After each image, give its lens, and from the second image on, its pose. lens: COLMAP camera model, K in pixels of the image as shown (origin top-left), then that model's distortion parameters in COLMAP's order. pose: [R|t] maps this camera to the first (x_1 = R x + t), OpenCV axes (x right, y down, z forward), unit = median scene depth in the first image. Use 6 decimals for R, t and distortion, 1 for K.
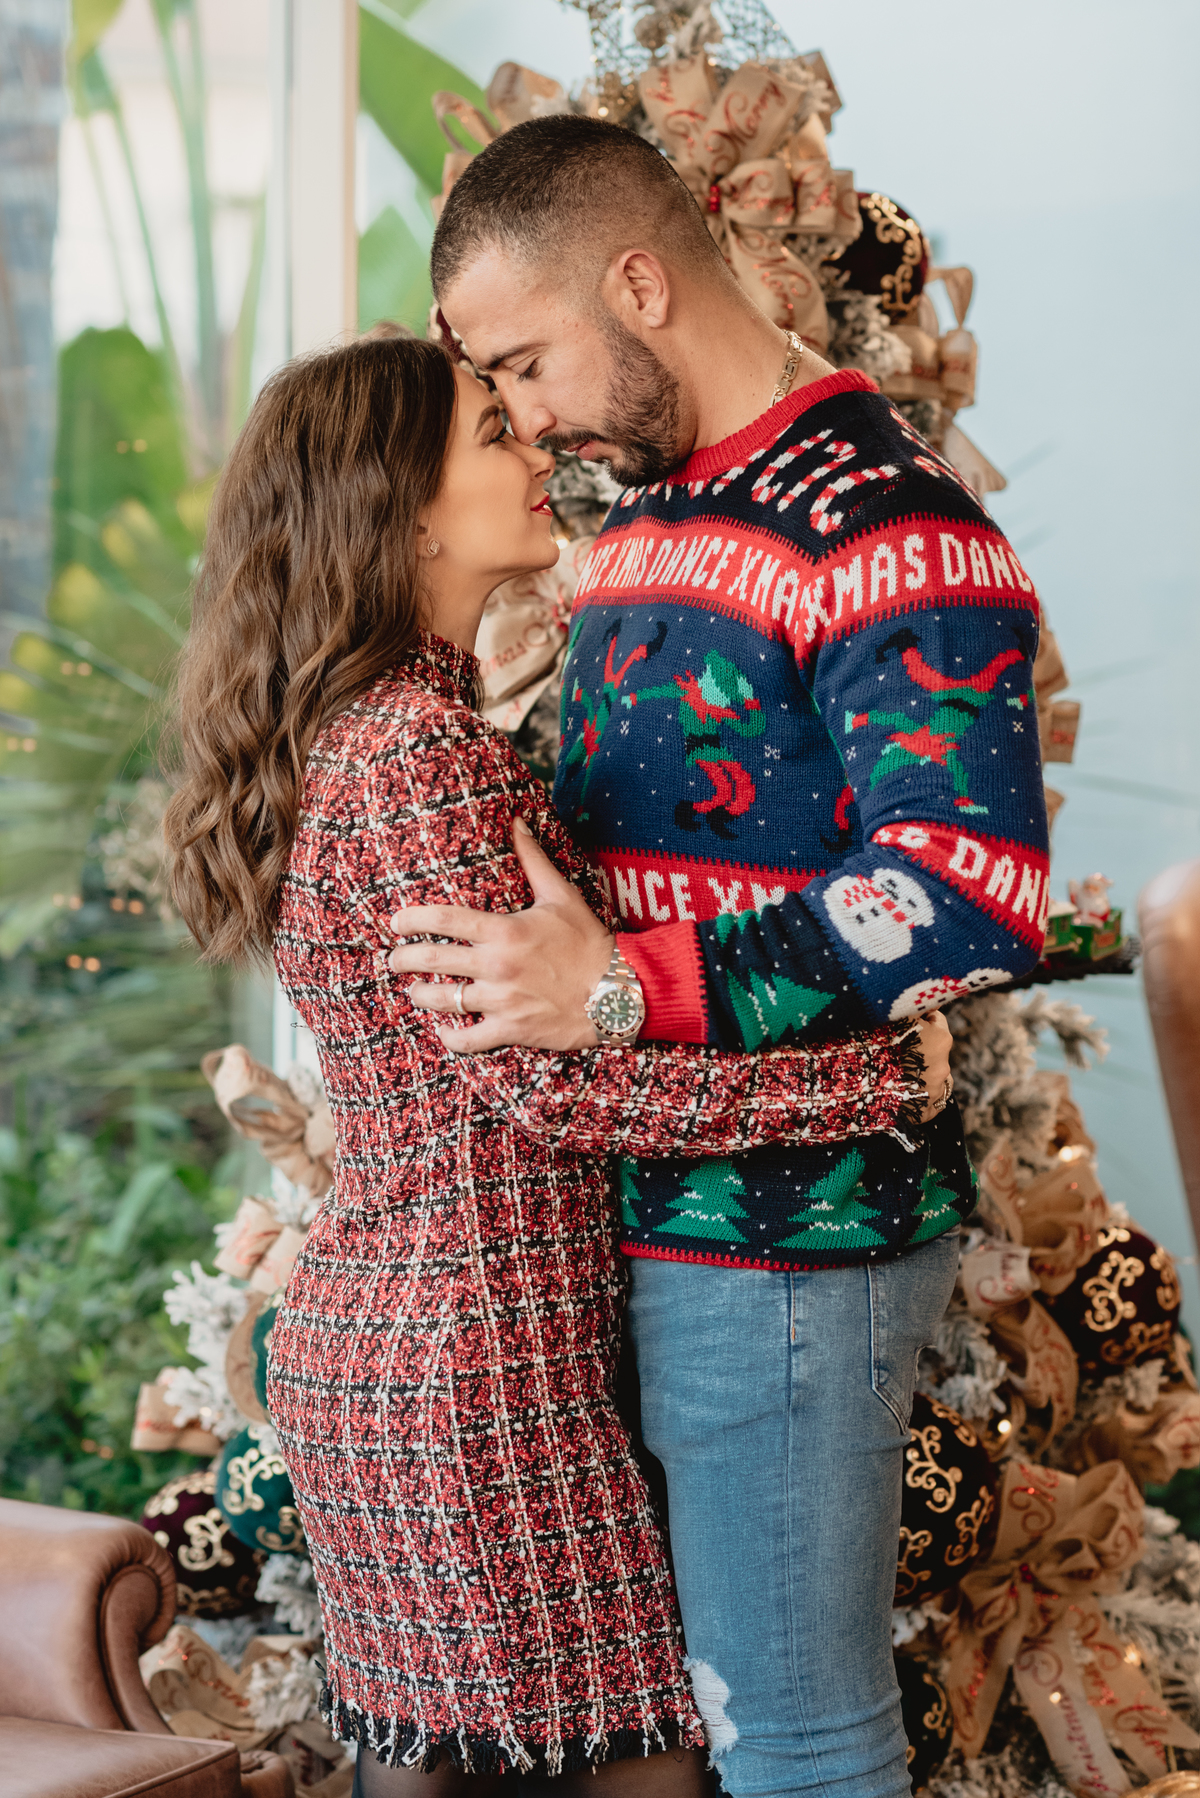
lens RADIAL K [[4306.9, 0, 588.0], [0, 4306.9, 889.9], [0, 0, 1]] dist [-0.146530, 0.000000]
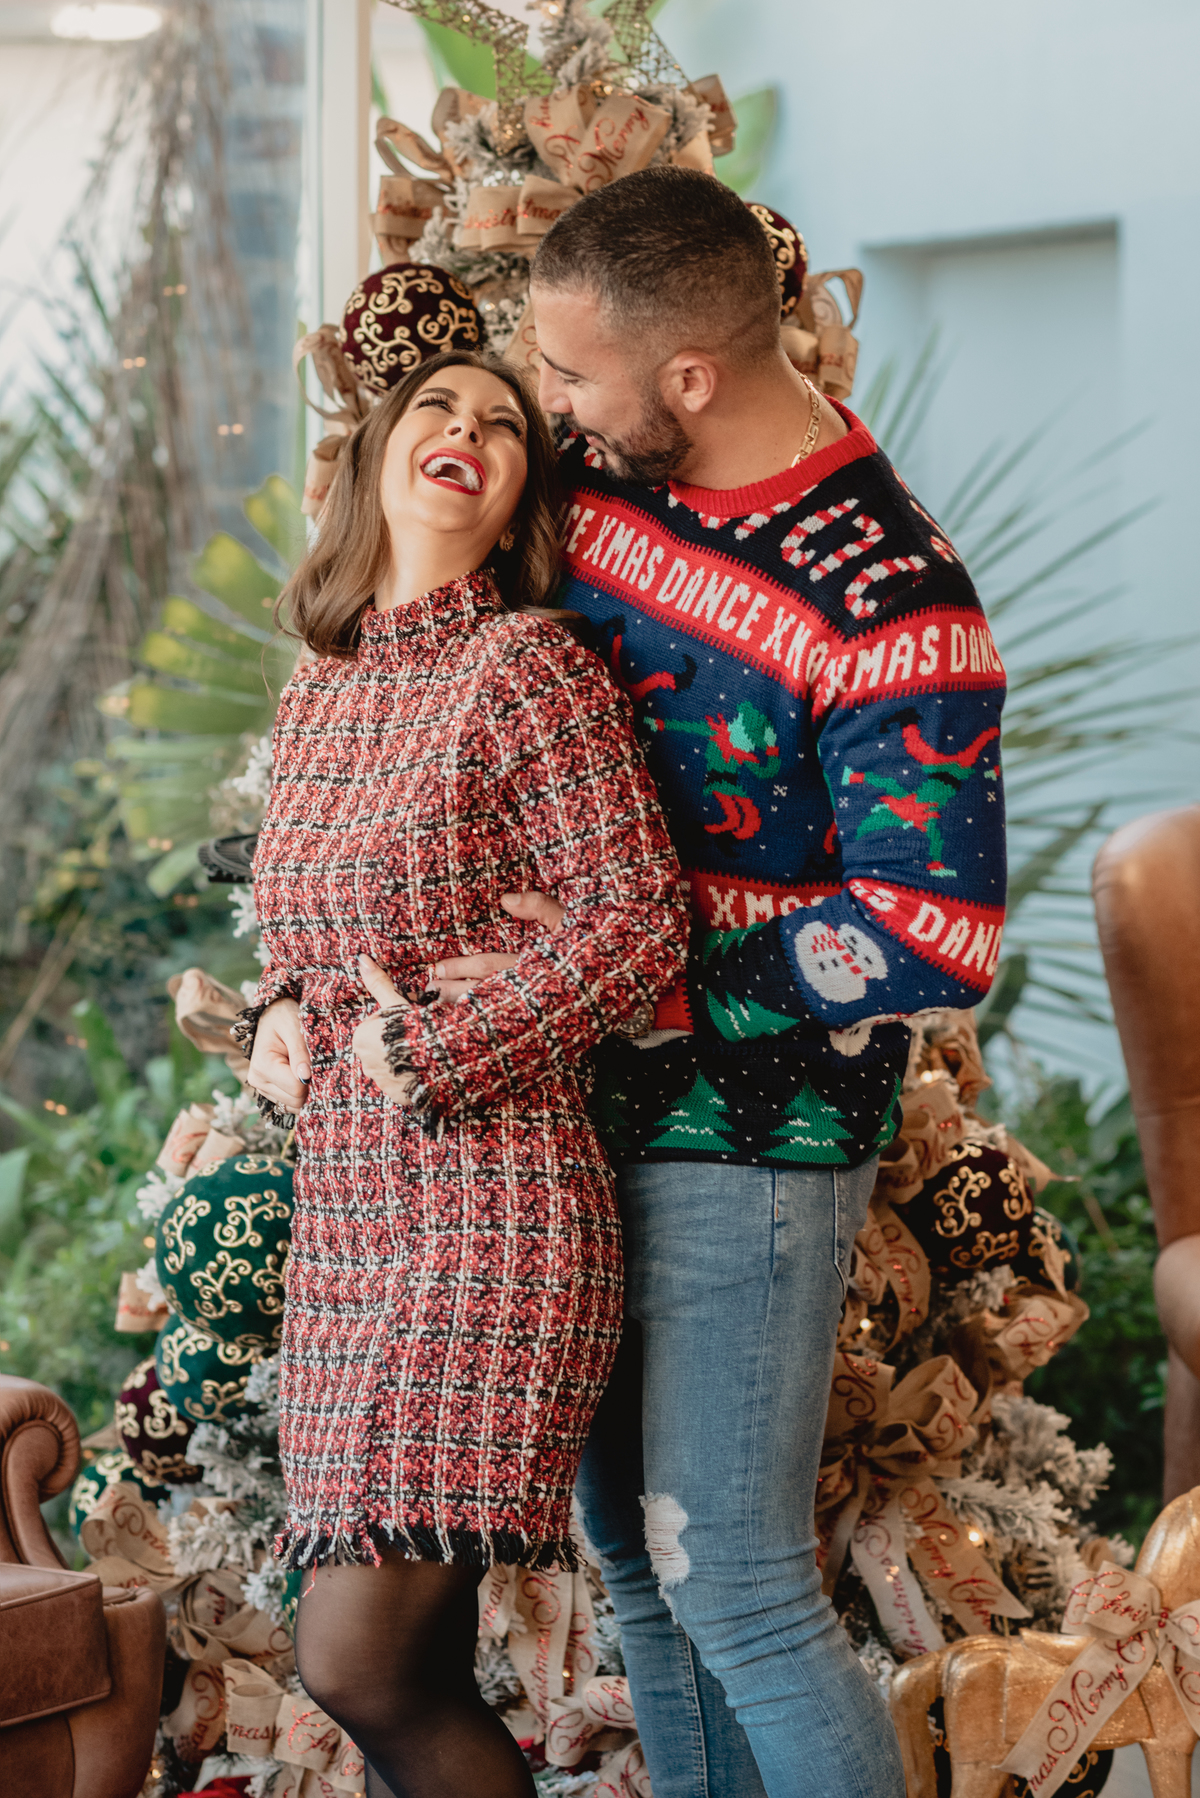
lens RADIAL K [[4306.9, 0, 649.5], [0, 4306.9, 849.5], [0, 0, 1]] dist [-0.146530, 0.000000]
pose [[0.993990, 0.007386, -0.109217, 0.162913], [-0.007826, 0.999963, -0.003601, 0.007954], [0.109187, 0.004434, 0.994011, -0.103395]]
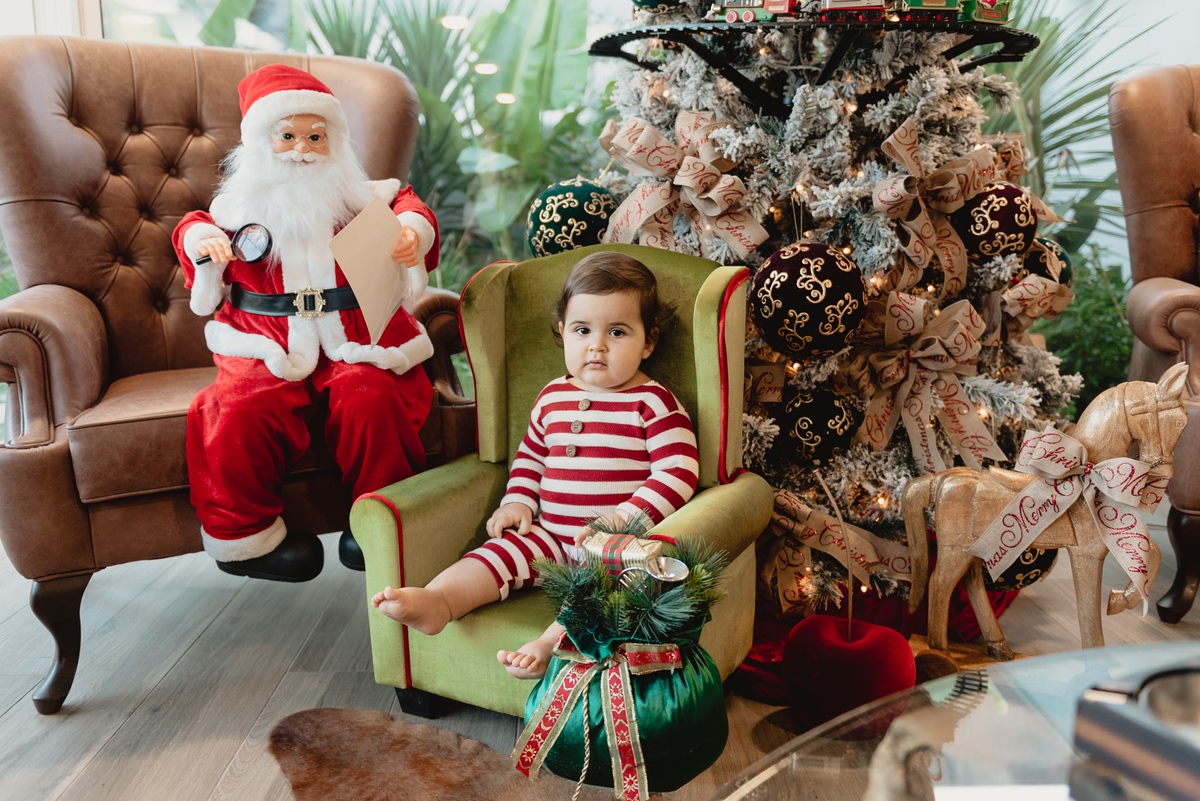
lens RADIAL K [[971.1, 0, 595.6], [0, 971.1, 401.2], [0, 0, 1]] dist [0.007834, -0.015776]
pose [[0.864586, 0.088889, -0.494560, 0.191355], [-0.027803, 0.991184, 0.129544, 0.124106], [0.501714, -0.098252, 0.859435, 0.545881]]
